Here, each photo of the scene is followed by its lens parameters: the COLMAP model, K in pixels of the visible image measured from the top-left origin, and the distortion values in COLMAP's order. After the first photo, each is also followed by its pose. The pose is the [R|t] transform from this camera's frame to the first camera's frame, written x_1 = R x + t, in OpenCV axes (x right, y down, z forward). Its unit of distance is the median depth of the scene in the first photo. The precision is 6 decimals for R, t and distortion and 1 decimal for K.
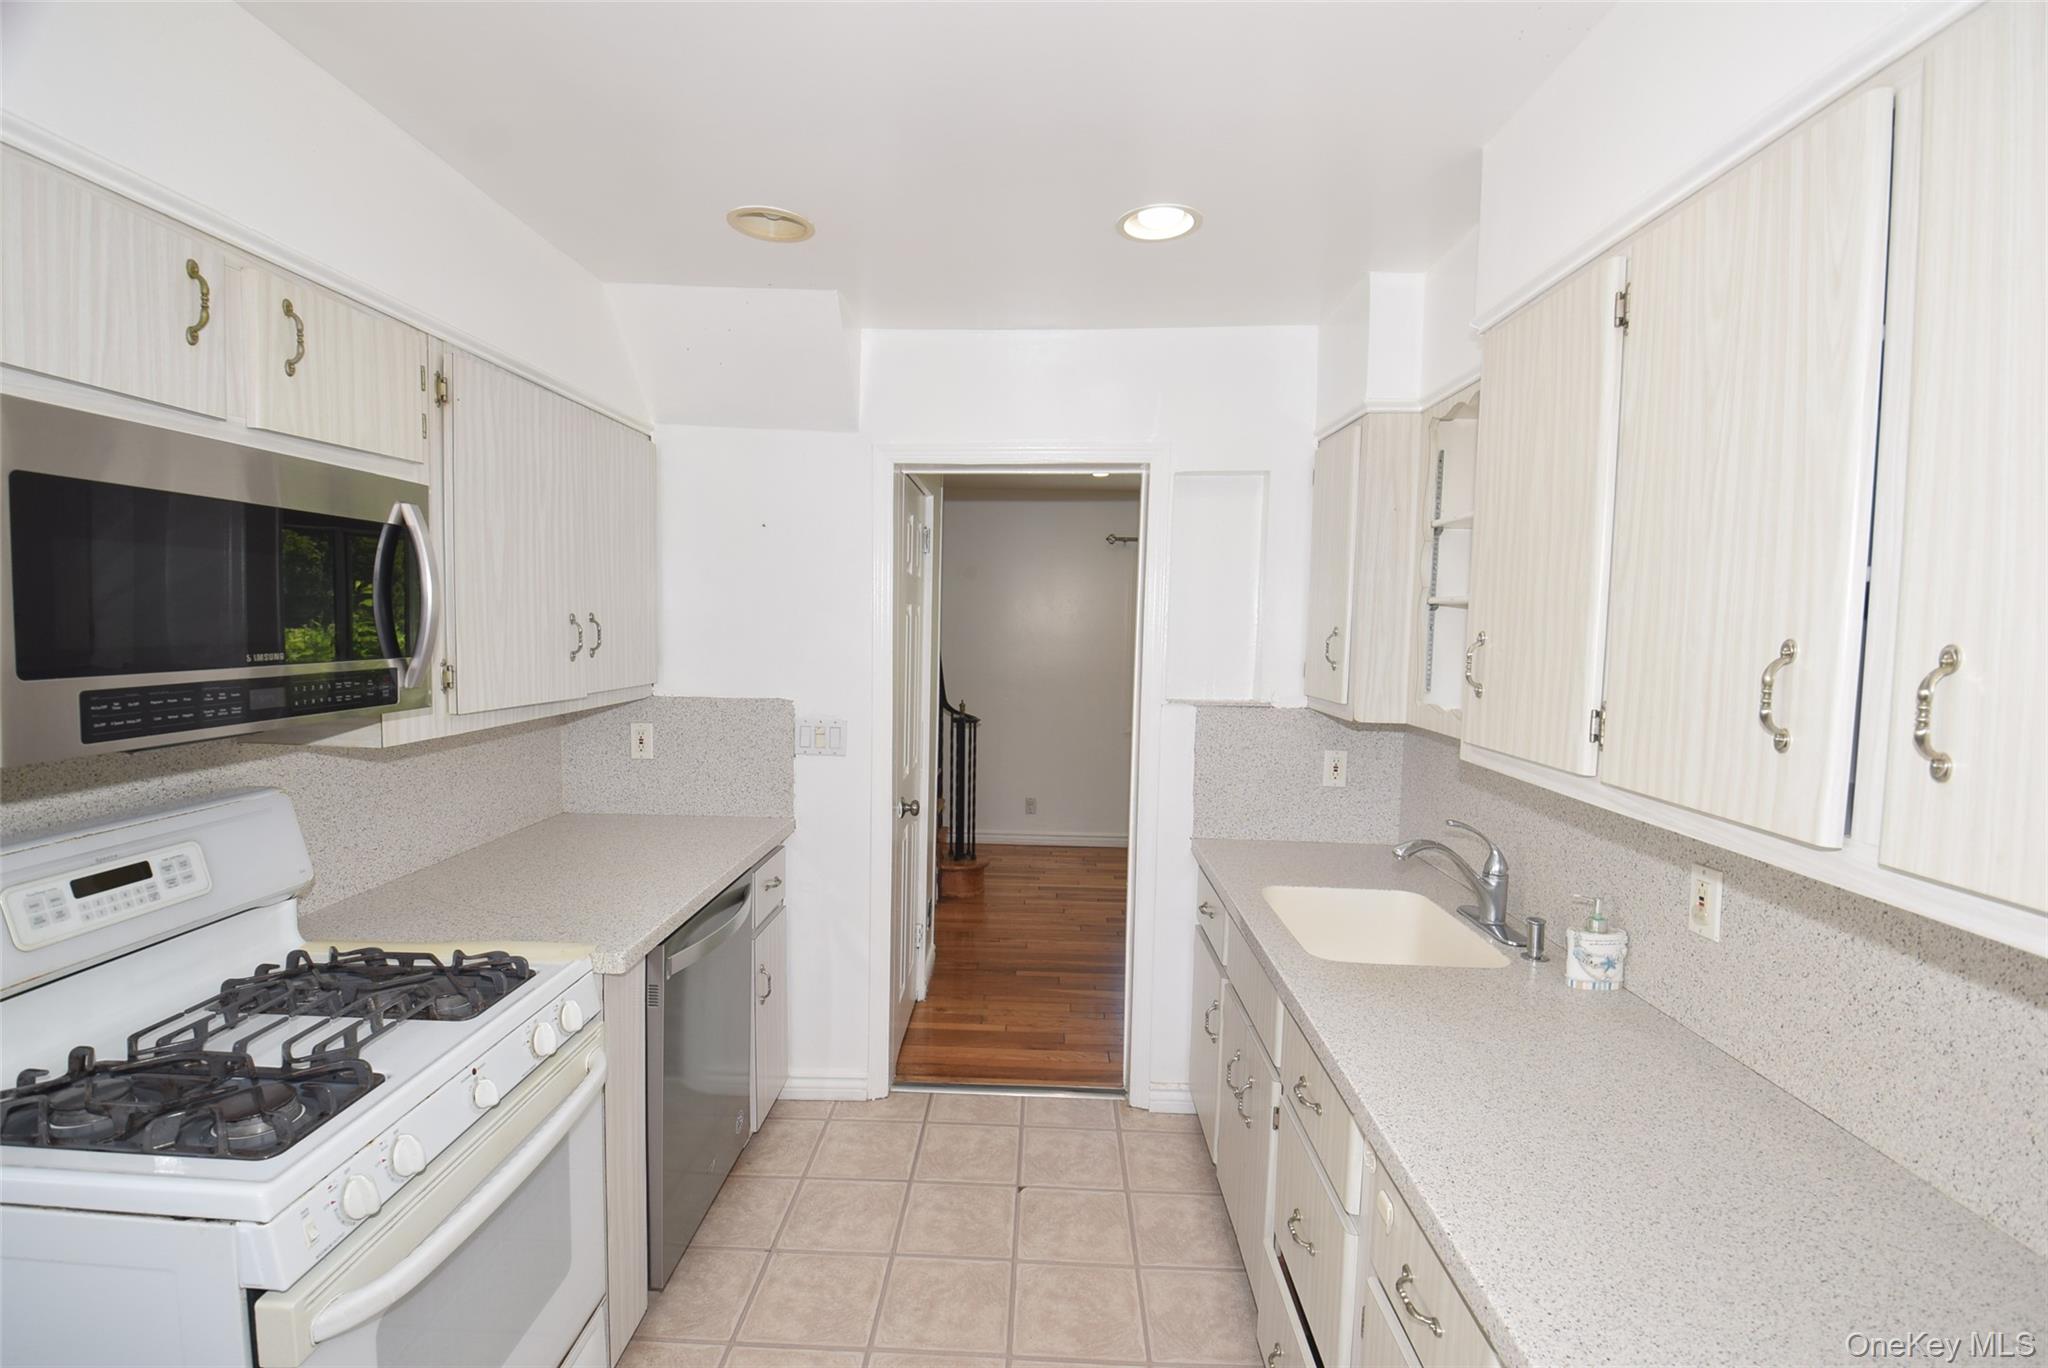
lens RADIAL K [[928.5, 0, 1012.6], [0, 928.5, 681.8], [0, 0, 1]] dist [0.021684, -0.032625]
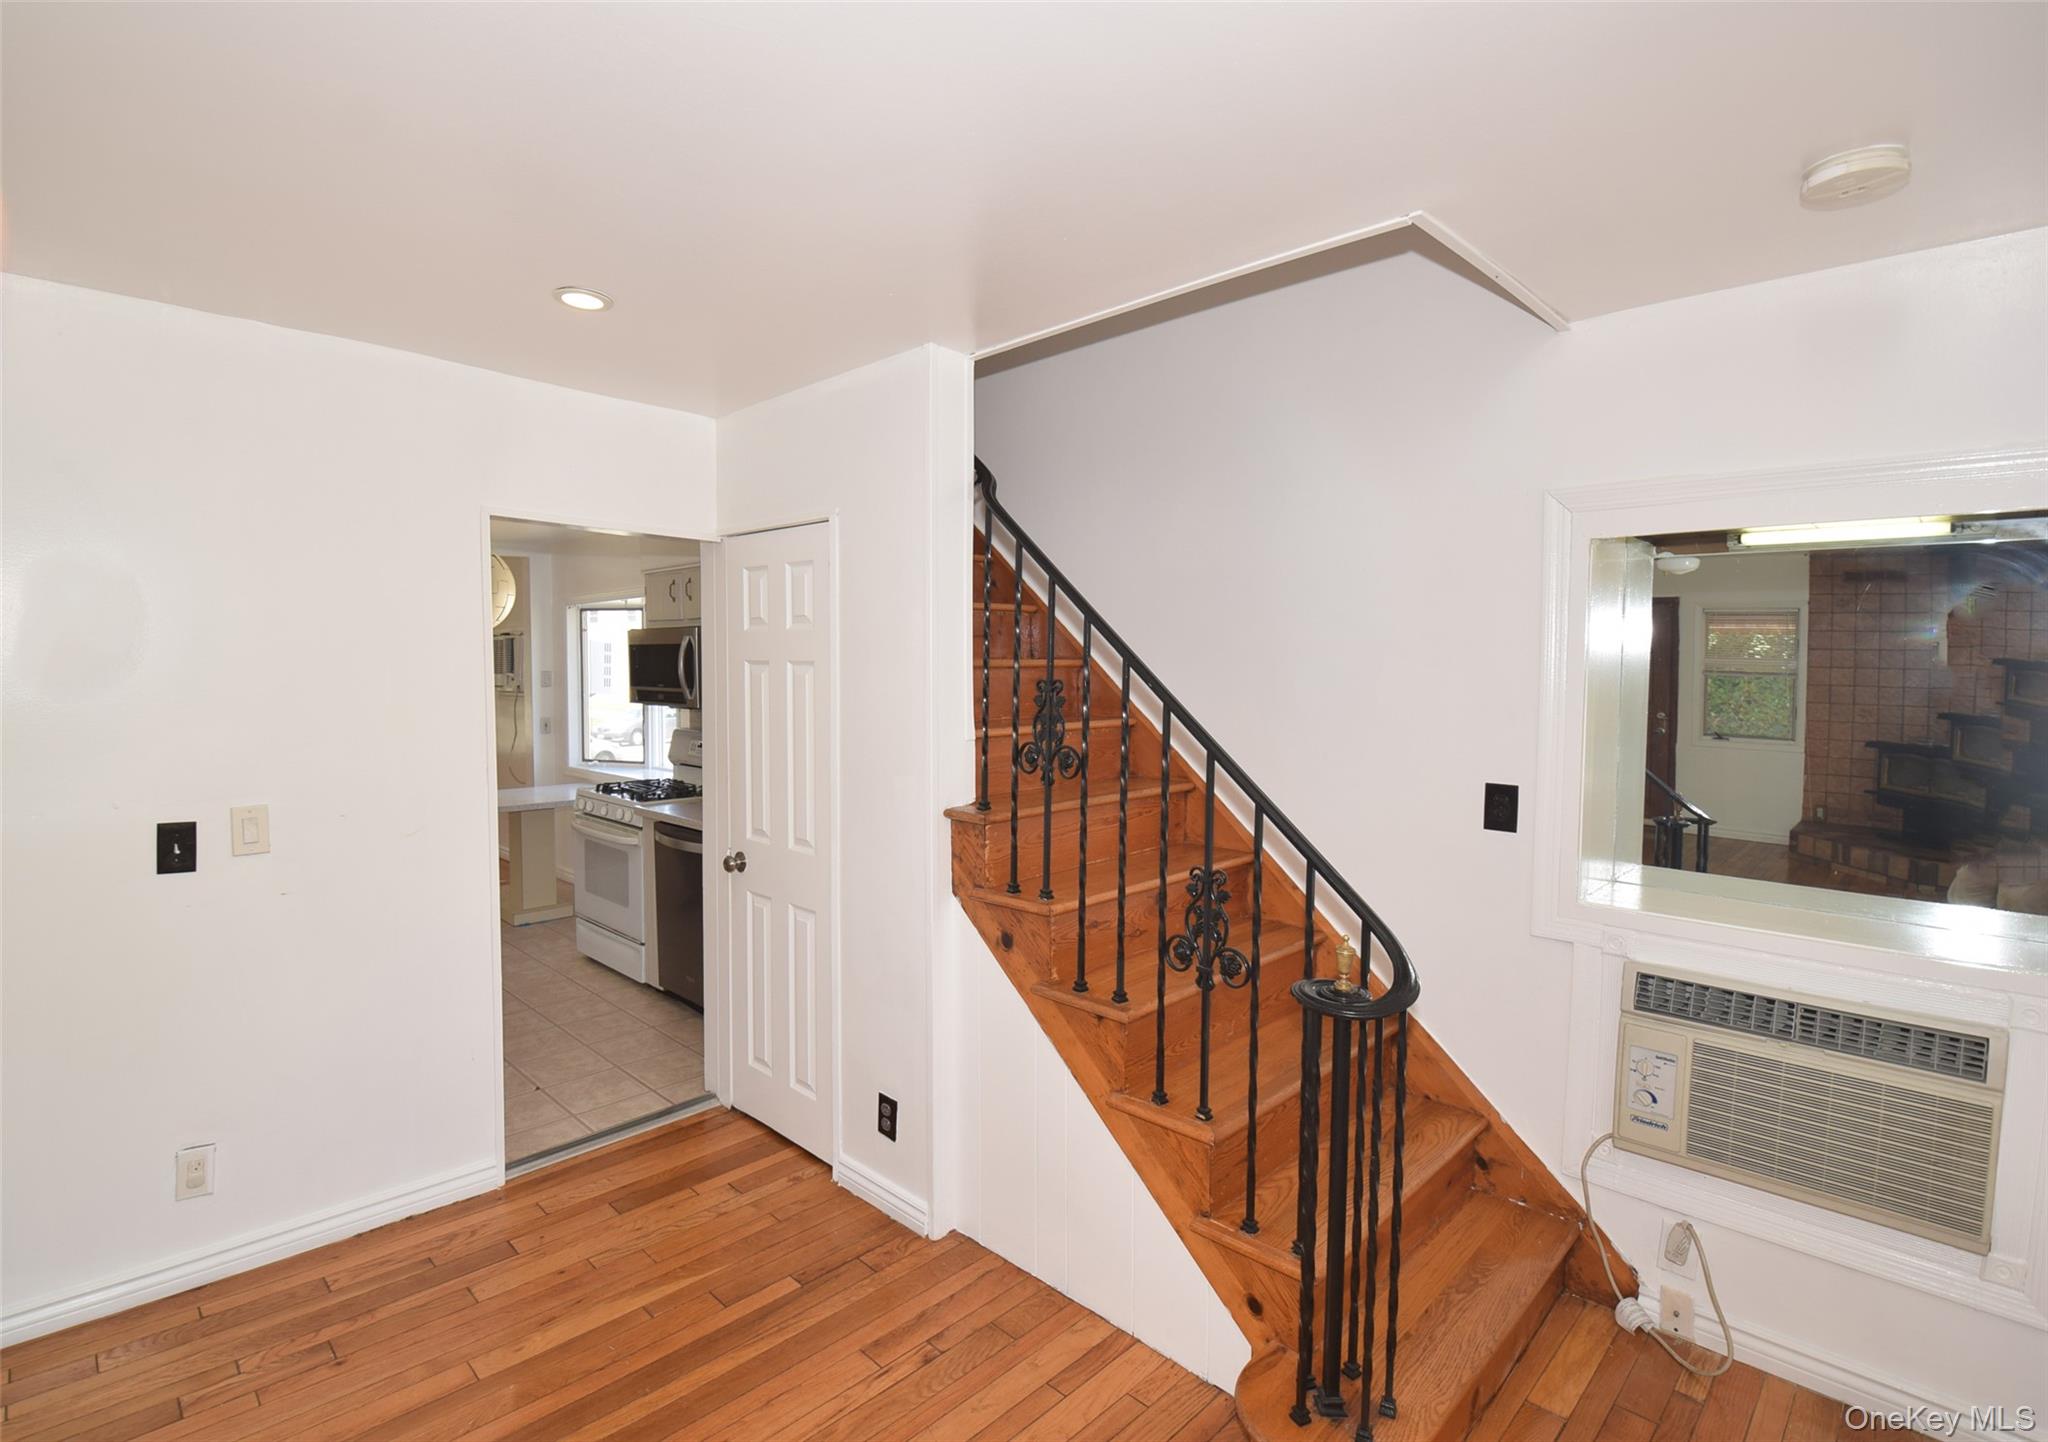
lens RADIAL K [[939.7, 0, 955.9], [0, 939.7, 725.9], [0, 0, 1]] dist [-0.001082, -0.000353]
pose [[-0.690123, 0.025541, -0.723241, 0.557690], [-0.063877, 0.993327, 0.096031, -0.154186], [0.720868, 0.112472, -0.683886, 2.292739]]
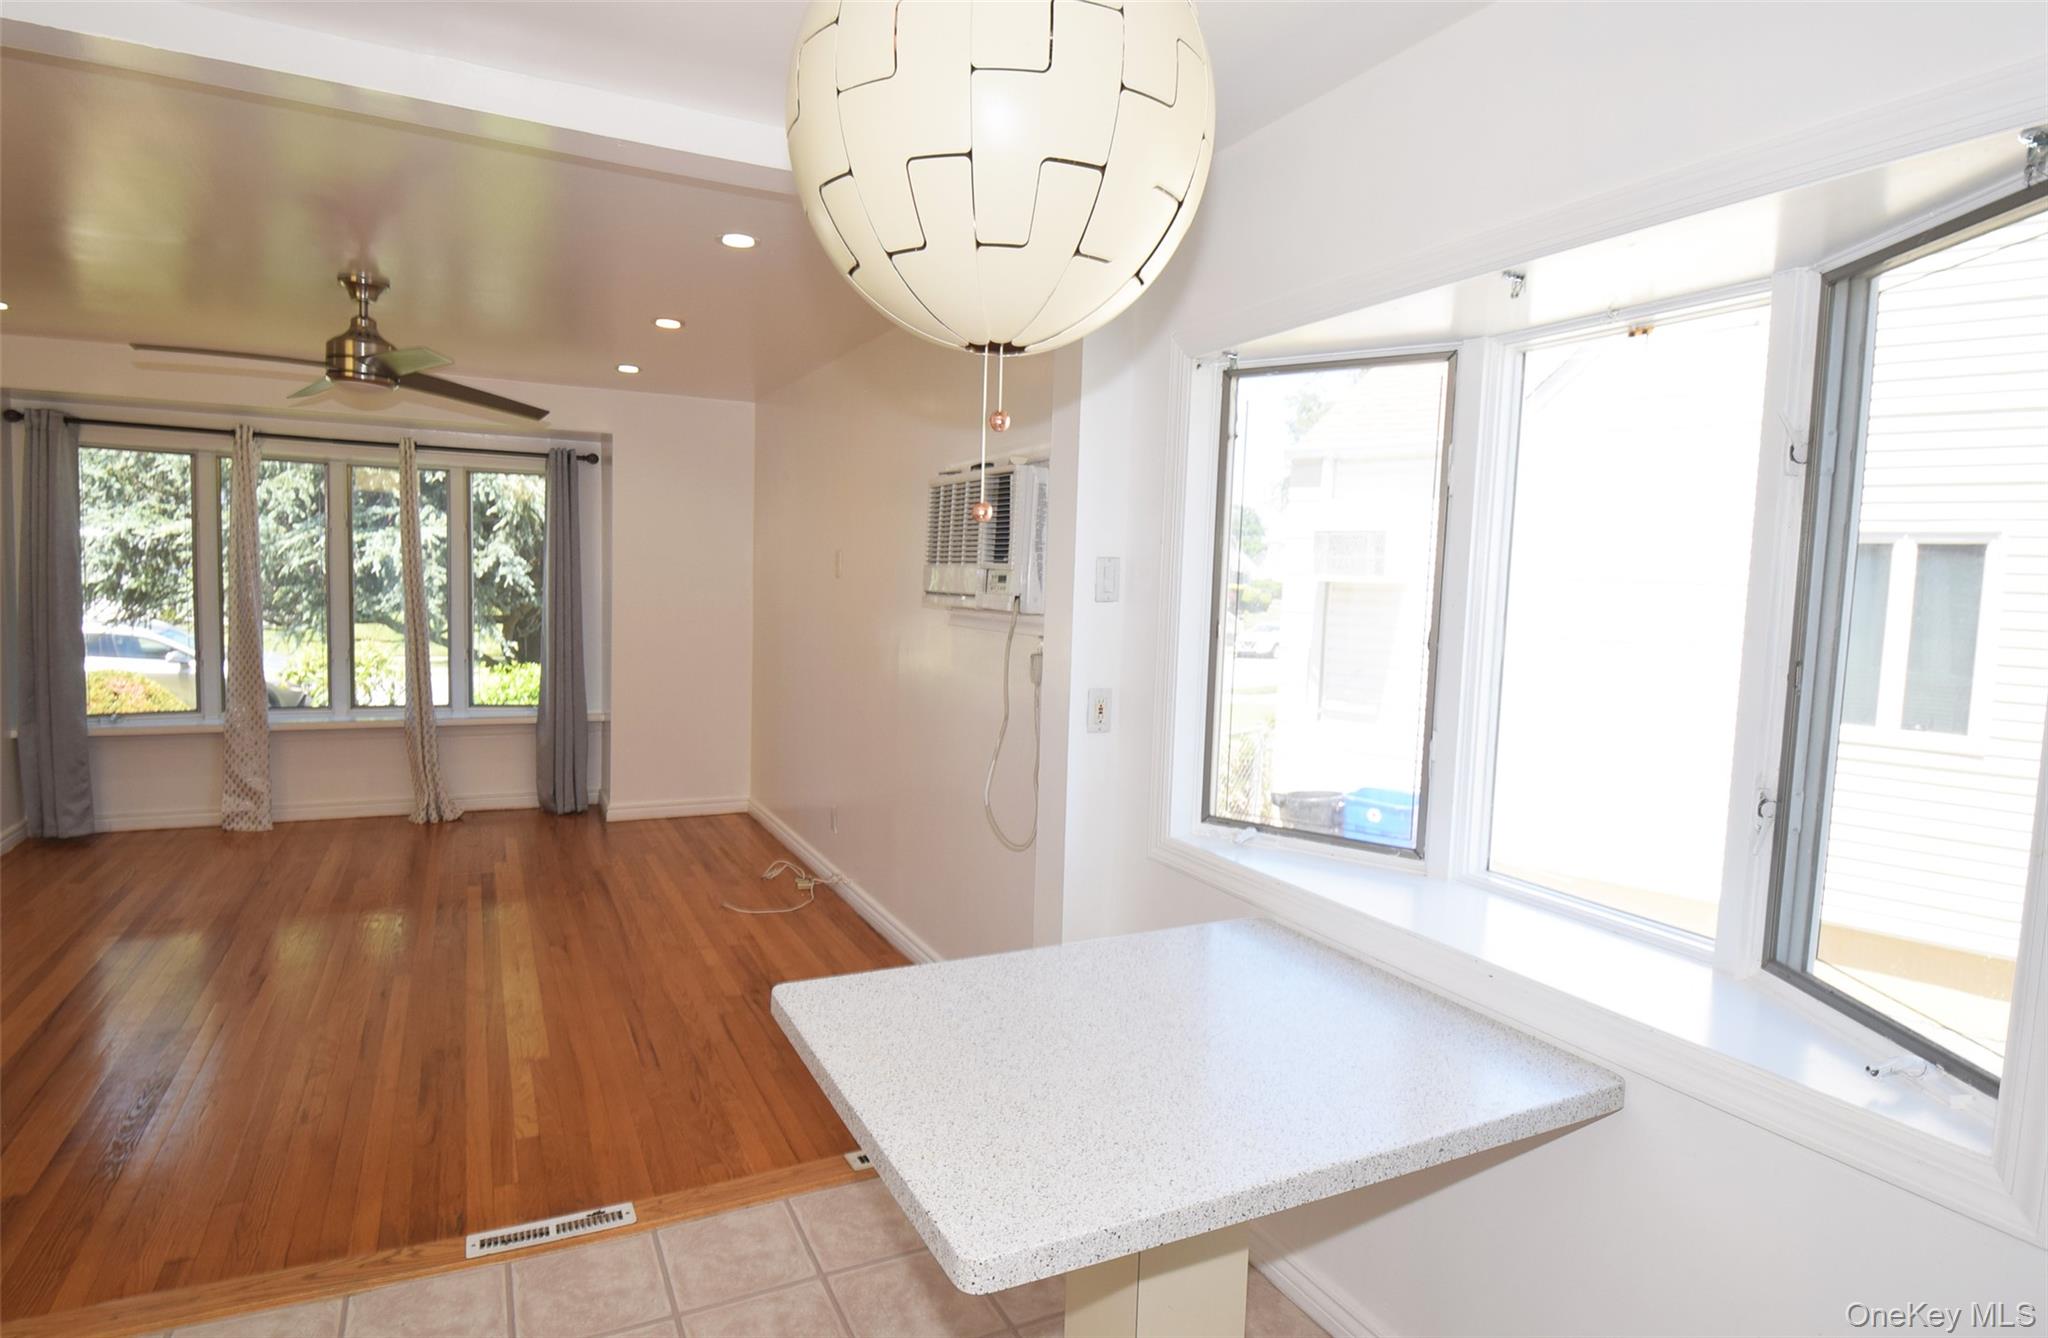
lens RADIAL K [[1085.3, 0, 1024.0], [0, 1085.3, 669.0], [0, 0, 1]] dist [0.013418, -0.036887]
pose [[-0.874207, -0.003627, -0.485539, 0.011919], [-0.079448, 0.987564, 0.135668, -0.003475], [0.479009, 0.157177, -0.863624, 0.476344]]
